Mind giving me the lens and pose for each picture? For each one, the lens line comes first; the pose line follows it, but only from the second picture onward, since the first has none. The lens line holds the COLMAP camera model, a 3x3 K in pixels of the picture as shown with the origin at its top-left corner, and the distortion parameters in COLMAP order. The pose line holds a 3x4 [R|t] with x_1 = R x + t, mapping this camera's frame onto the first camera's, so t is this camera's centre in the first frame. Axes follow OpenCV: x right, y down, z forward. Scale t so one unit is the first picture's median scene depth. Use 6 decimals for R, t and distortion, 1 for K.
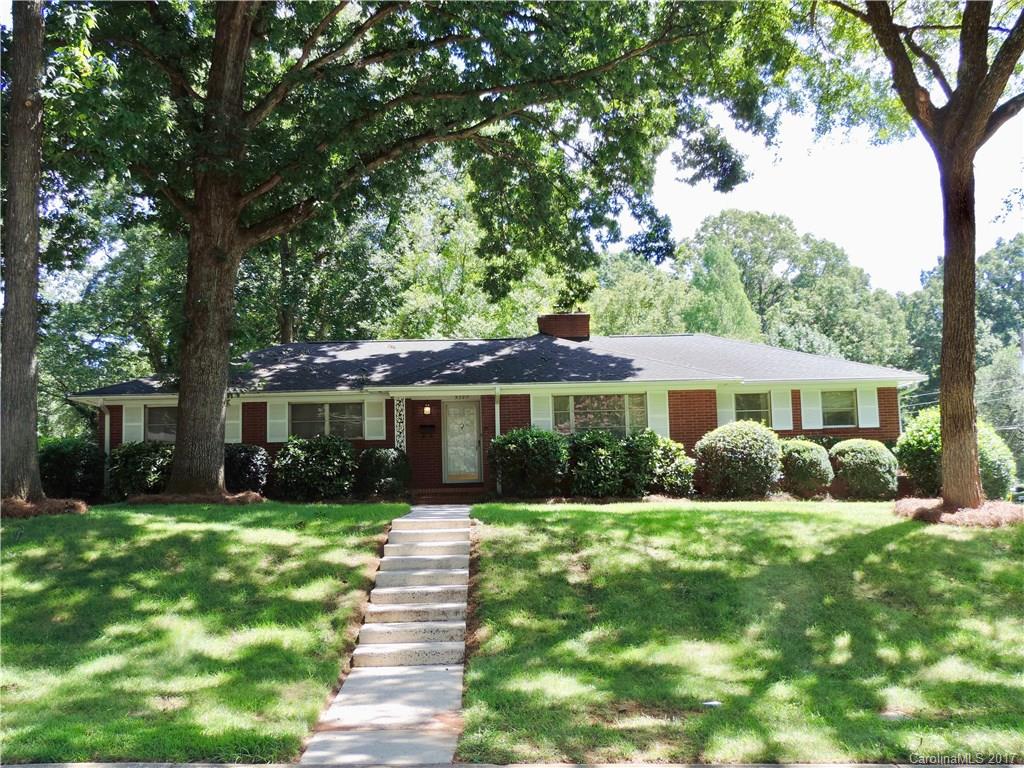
lens RADIAL K [[1037.4, 0, 512.0], [0, 1037.4, 384.0], [0, 0, 1]] dist [-0.042600, 0.000907]
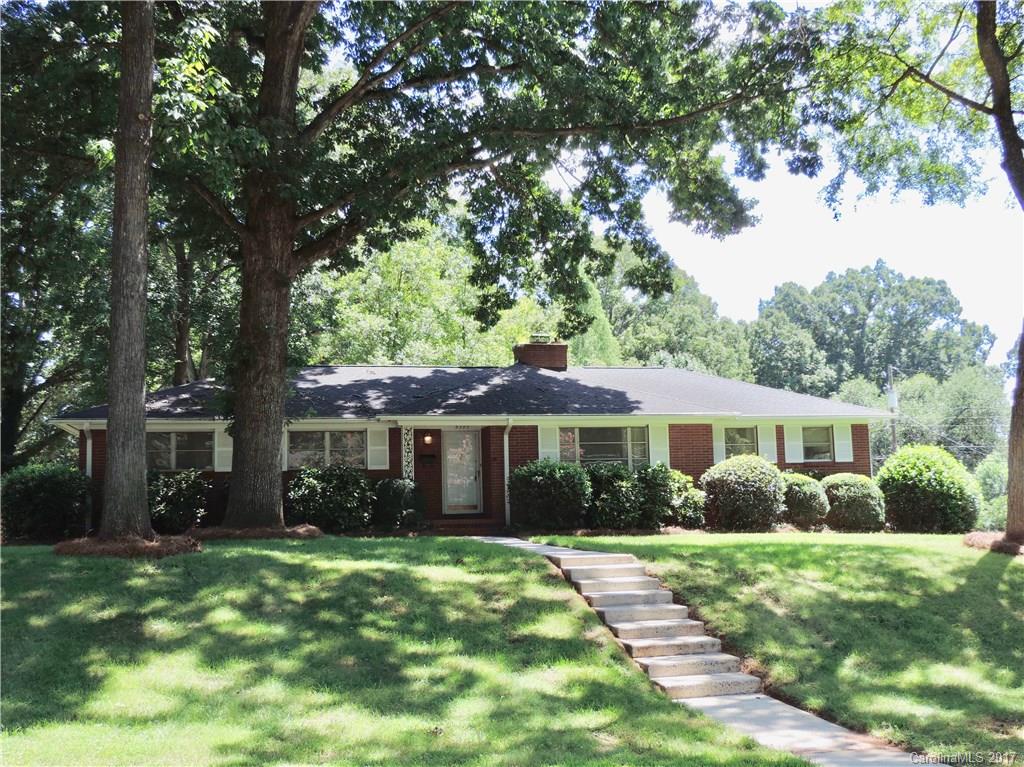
lens RADIAL K [[1085.1, 0, 512.0], [0, 1085.1, 383.5], [0, 0, 1]] dist [-0.051719, -0.009481]
pose [[0.981678, 0.023942, 0.189037, -0.203314], [-0.020620, 0.999597, -0.019521, -0.009542], [-0.189428, 0.015265, 0.981776, -0.023274]]
